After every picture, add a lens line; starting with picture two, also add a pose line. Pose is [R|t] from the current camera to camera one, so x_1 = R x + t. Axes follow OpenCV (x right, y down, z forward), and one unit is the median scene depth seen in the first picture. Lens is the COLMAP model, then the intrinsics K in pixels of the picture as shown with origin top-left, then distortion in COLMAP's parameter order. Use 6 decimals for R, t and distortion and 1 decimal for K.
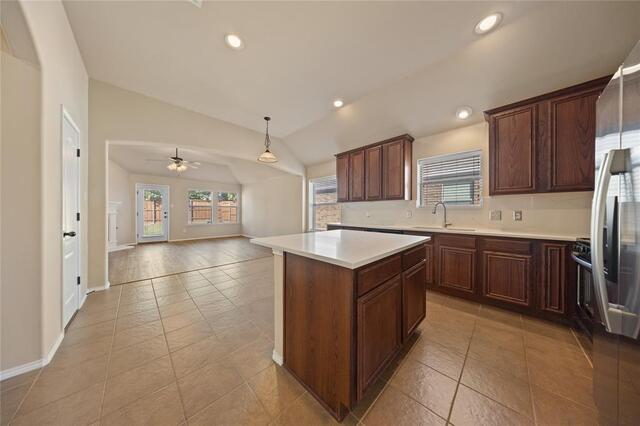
lens RADIAL K [[186.5, 0, 317.0], [0, 186.5, 213.2], [0, 0, 1]] dist [-0.006347, 0.000252]
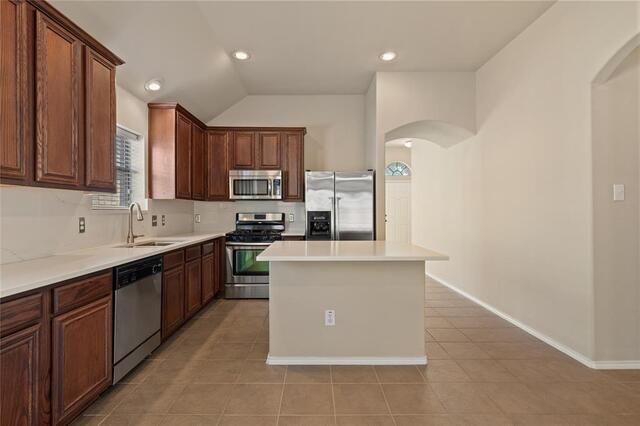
lens RADIAL K [[308.1, 0, 317.4], [0, 308.1, 209.8], [0, 0, 1]] dist [0.002514, -0.000079]
pose [[-0.721137, 0.003443, 0.692784, -0.361946], [0.006795, 0.999975, 0.002103, -0.023878], [-0.692759, 0.006224, -0.721142, 0.972901]]
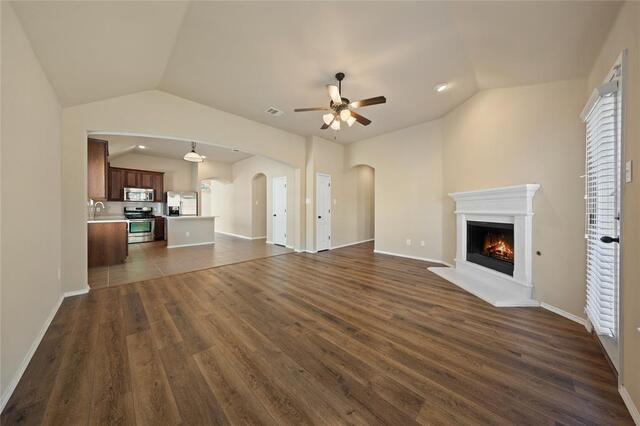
lens RADIAL K [[206.6, 0, 317.7], [0, 206.6, 209.4], [0, 0, 1]] dist [0.002518, -0.000003]
pose [[-0.999870, -0.004191, -0.015549, -0.928834], [-0.004401, 0.999899, 0.013482, -0.019138], [0.015491, 0.013549, -0.999788, 2.126188]]
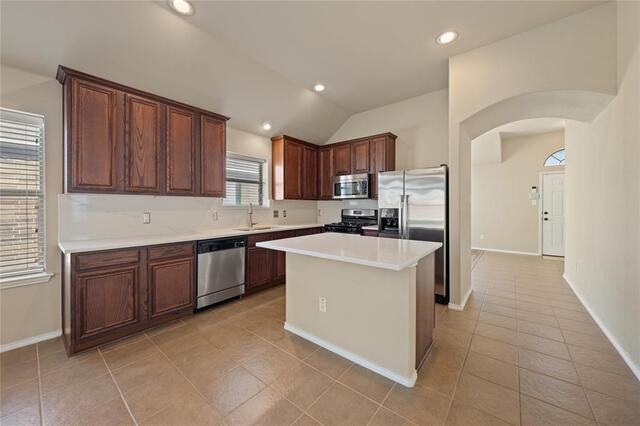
lens RADIAL K [[238.1, 0, 317.0], [0, 238.1, 207.3], [0, 0, 1]] dist [0.000107, -0.000131]
pose [[-0.115568, -0.002208, 0.993297, -0.477853], [0.006167, 0.999977, 0.002940, -0.025094], [-0.993280, 0.006466, -0.115551, 0.585290]]
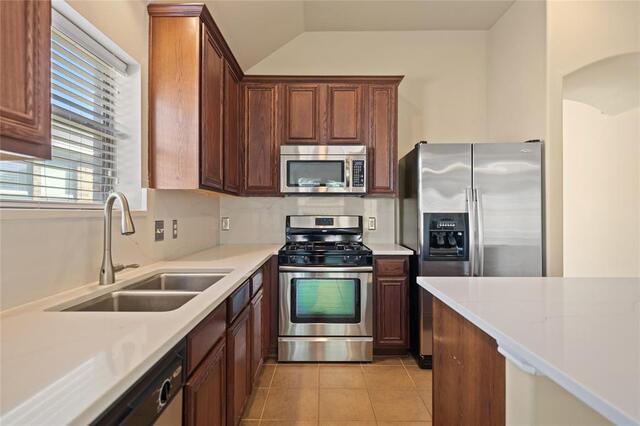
lens RADIAL K [[315.5, 0, 315.4], [0, 315.5, 211.6], [0, 0, 1]] dist [-0.006868, -0.000367]
pose [[-0.704477, 0.000686, 0.709726, 0.097752], [0.004341, 0.999985, 0.003342, -0.022974], [-0.709713, 0.005435, -0.704470, 0.822508]]
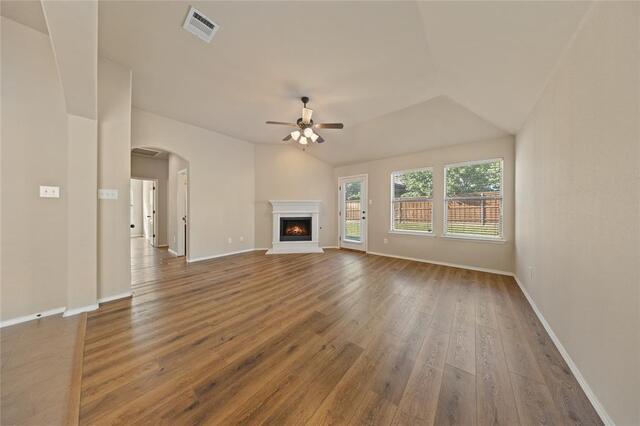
lens RADIAL K [[186.5, 0, 319.2], [0, 186.5, 211.1], [0, 0, 1]] dist [-0.006347, 0.000252]
pose [[0.115714, 0.002338, -0.993280, -0.206826], [-0.008483, 0.999963, 0.001366, -0.009358], [0.993246, 0.008268, 0.115730, 1.333010]]
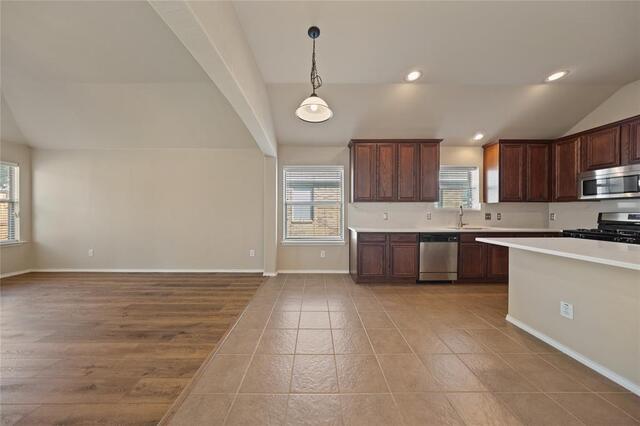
lens RADIAL K [[186.5, 0, 315.3], [0, 186.5, 212.9], [0, 0, 1]] dist [-0.006347, 0.000252]
pose [[0.693382, -0.005116, 0.720552, -0.601641], [0.003532, 0.999987, 0.003701, -0.015528], [-0.720561, -0.000022, 0.693391, 0.625613]]
